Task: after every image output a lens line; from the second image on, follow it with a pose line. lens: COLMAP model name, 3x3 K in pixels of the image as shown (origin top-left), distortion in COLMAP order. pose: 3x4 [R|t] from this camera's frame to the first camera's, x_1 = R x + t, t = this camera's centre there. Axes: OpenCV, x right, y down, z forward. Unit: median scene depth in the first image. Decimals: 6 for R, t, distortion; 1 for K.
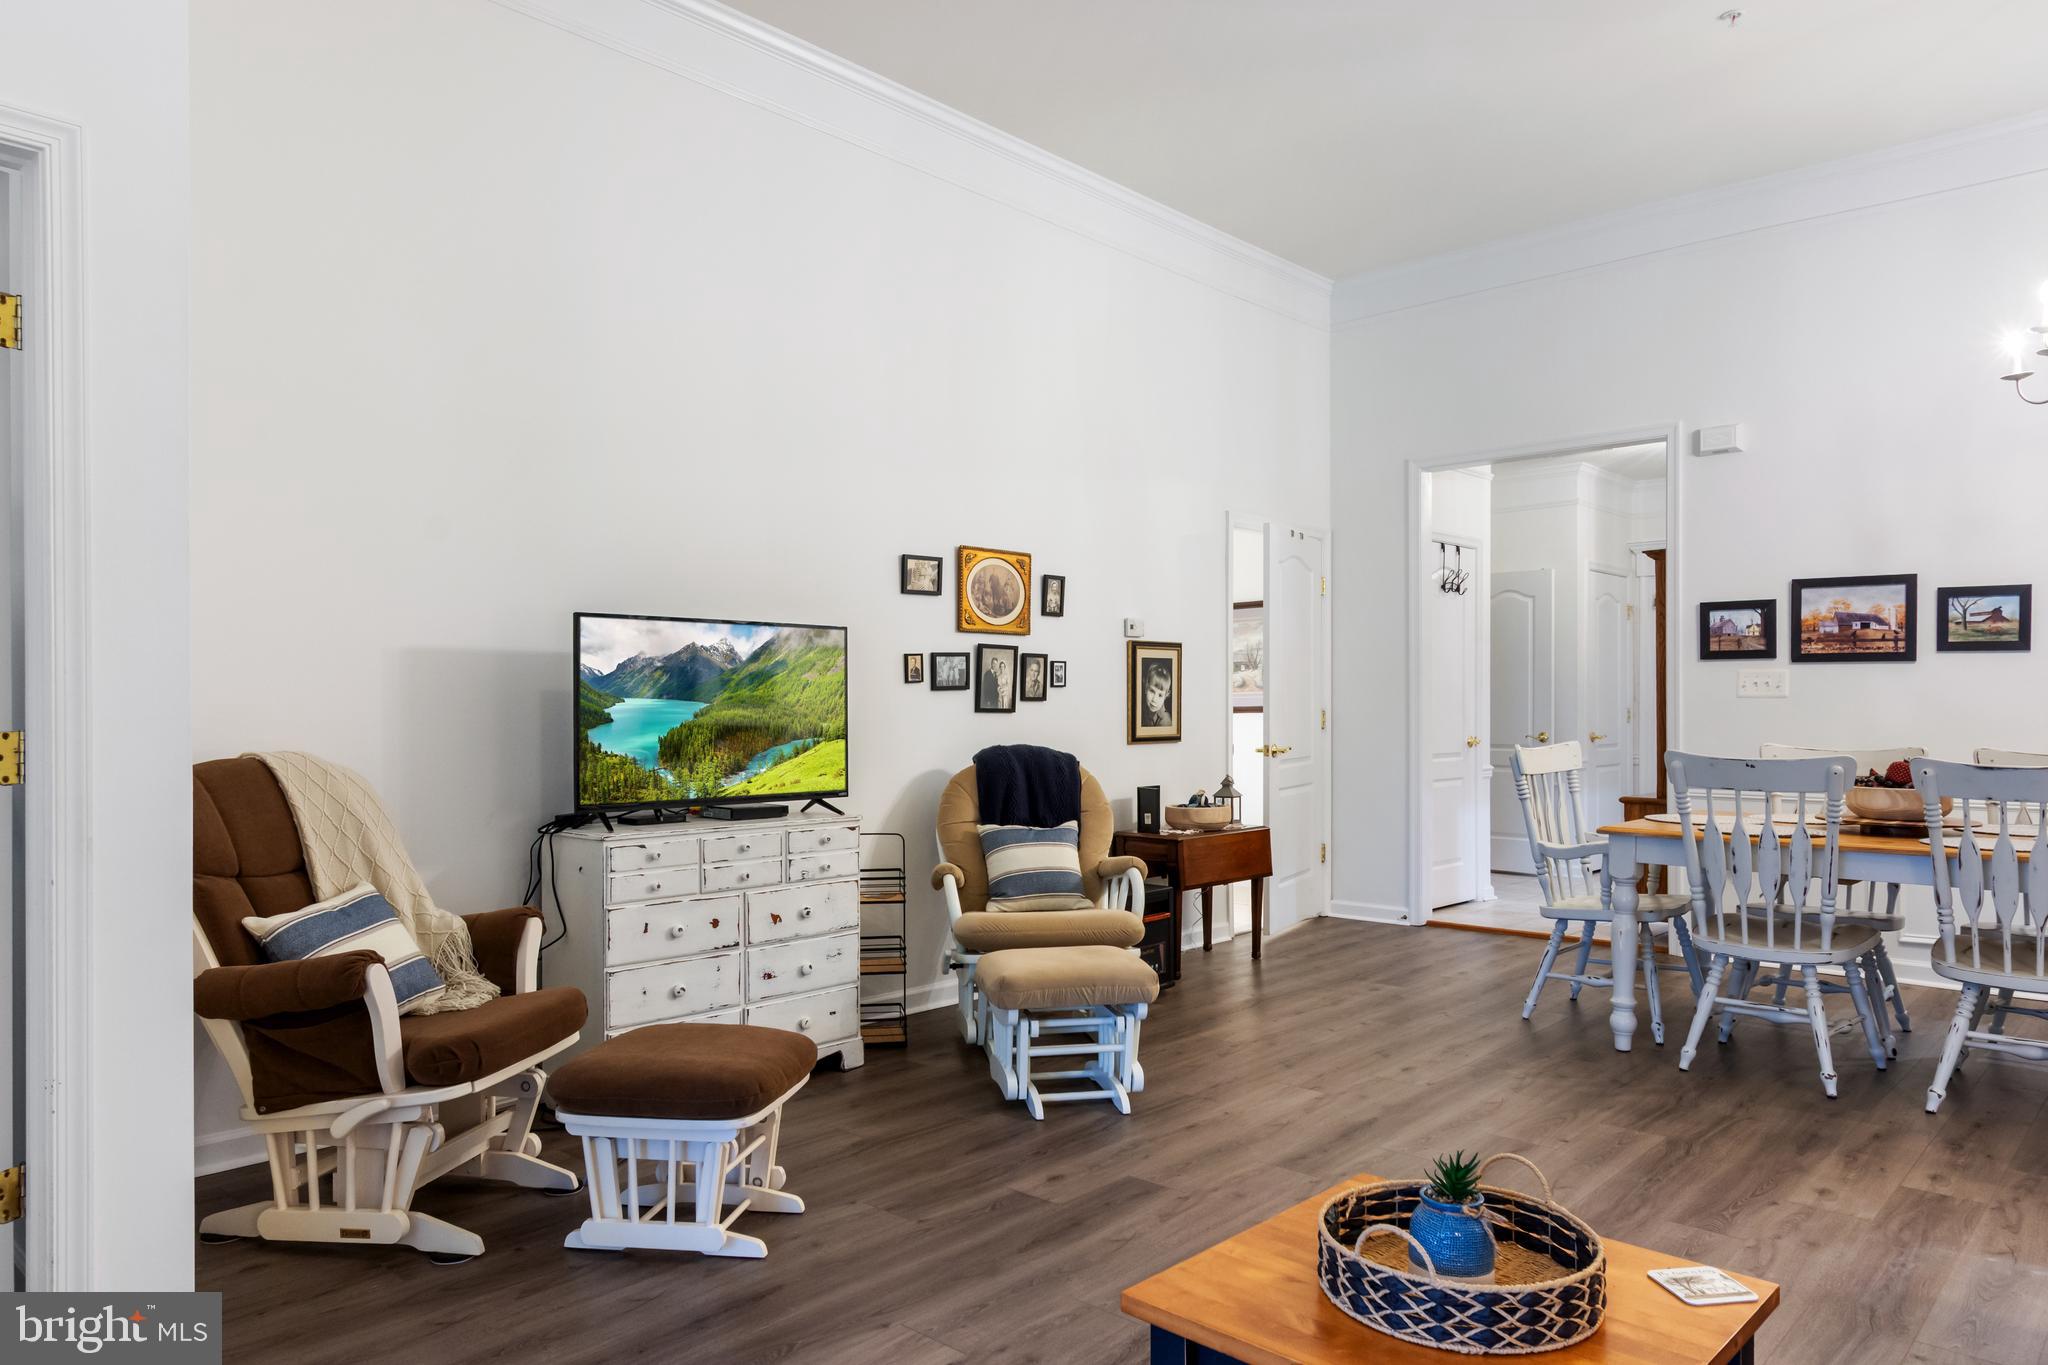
lens RADIAL K [[1312.9, 0, 1023.5], [0, 1312.9, 713.4], [0, 0, 1]] dist [-0.000839, 0.002595]
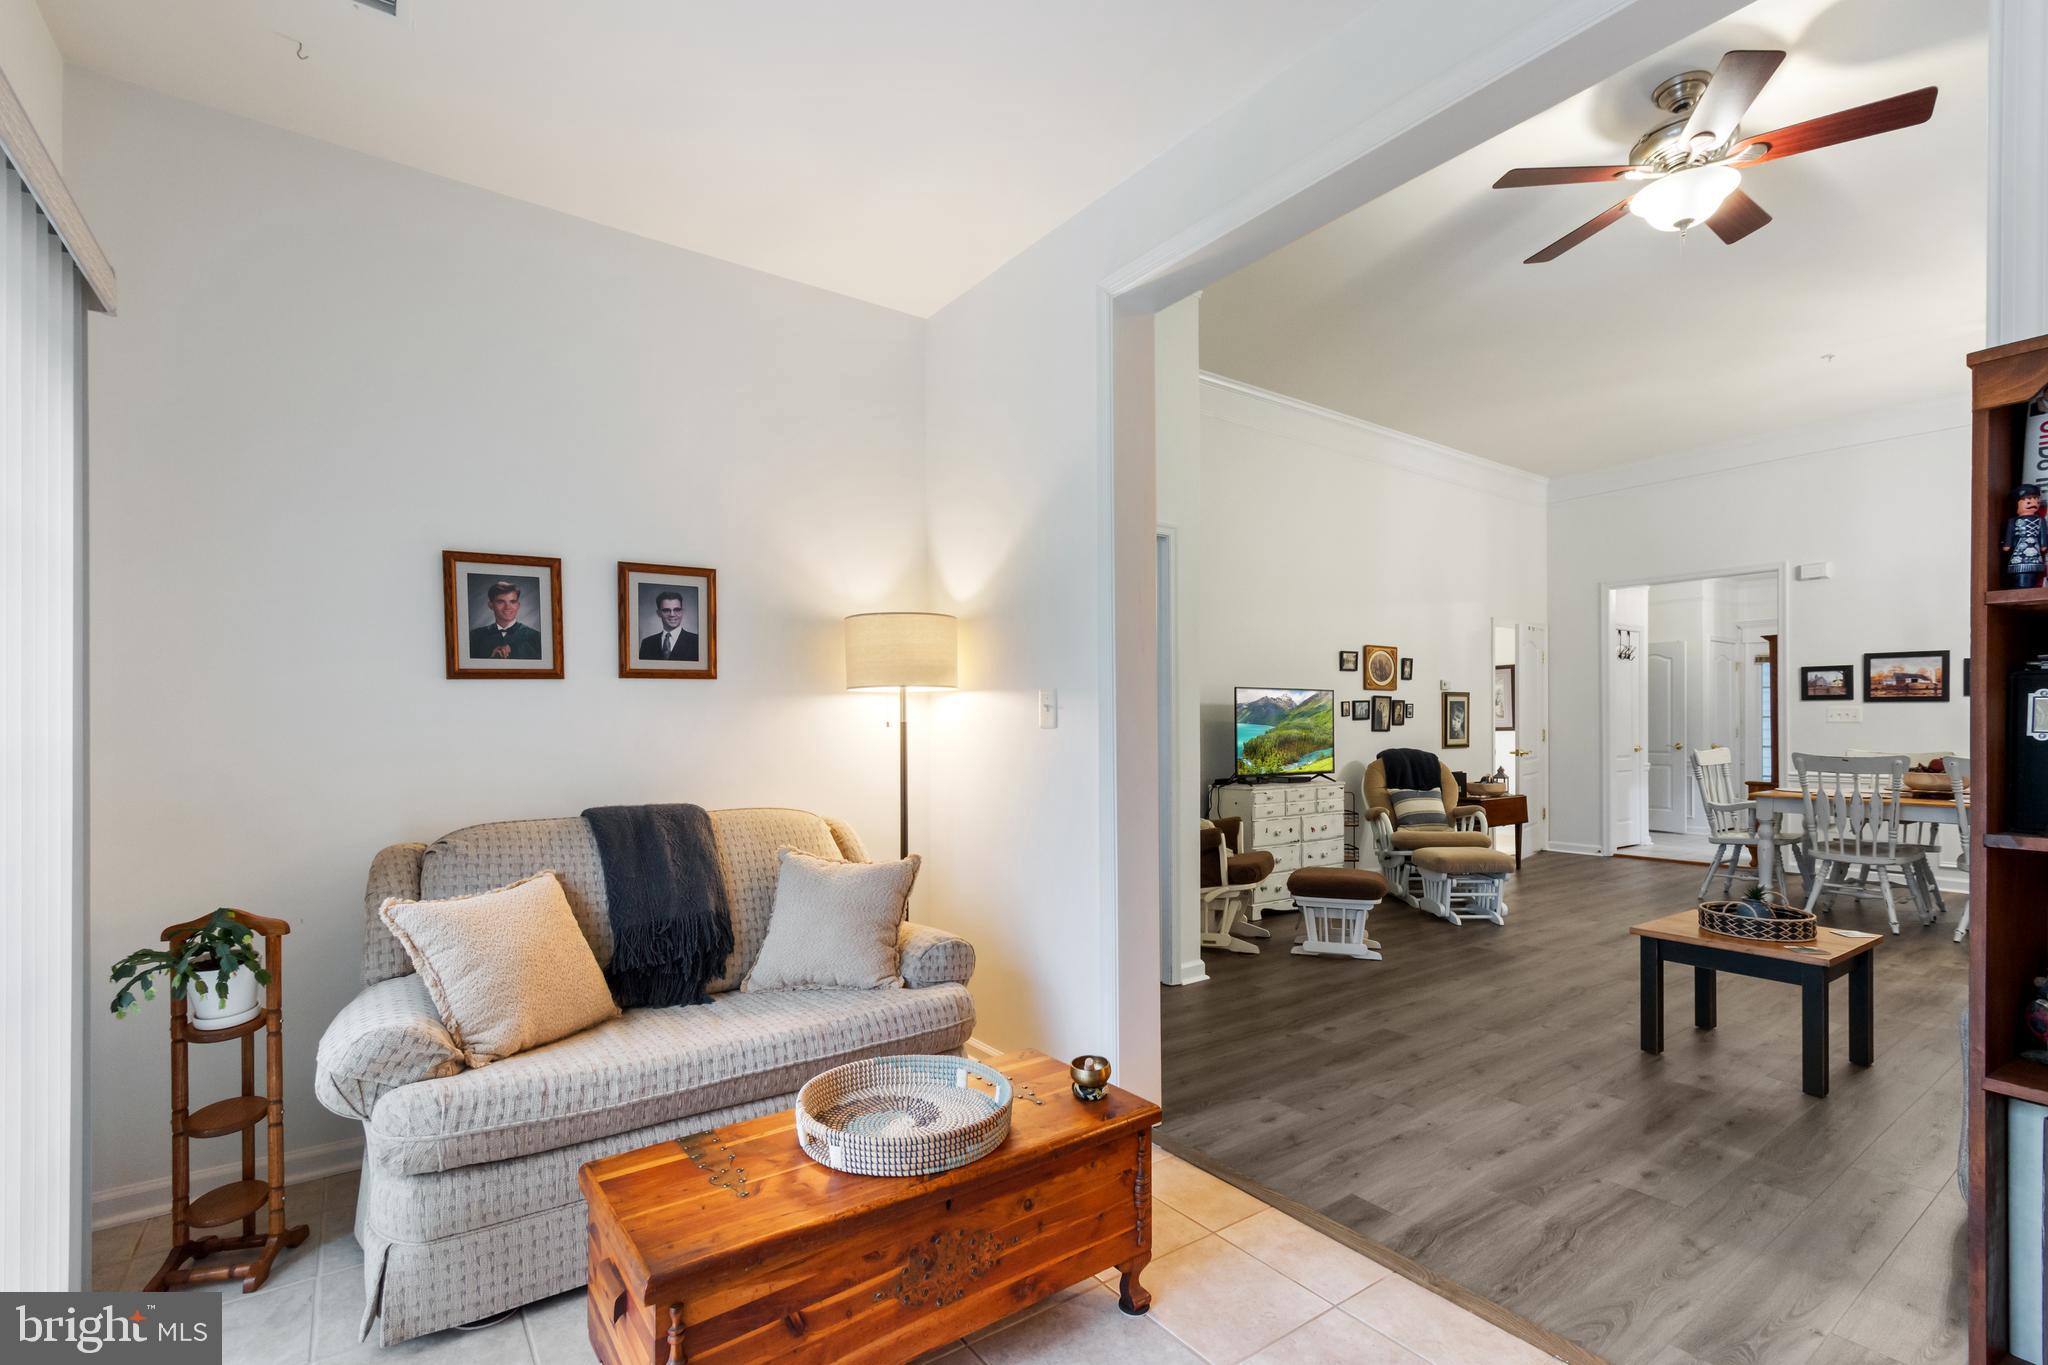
lens RADIAL K [[922.4, 0, 1023.1], [0, 922.4, 722.9], [0, 0, 1]] dist [-0.000213, -0.000685]
pose [[0.980569, -0.000974, -0.196170, -0.269686], [-0.000263, 0.999980, -0.006282, -0.004510], [0.196173, 0.006212, 0.980550, -0.416364]]
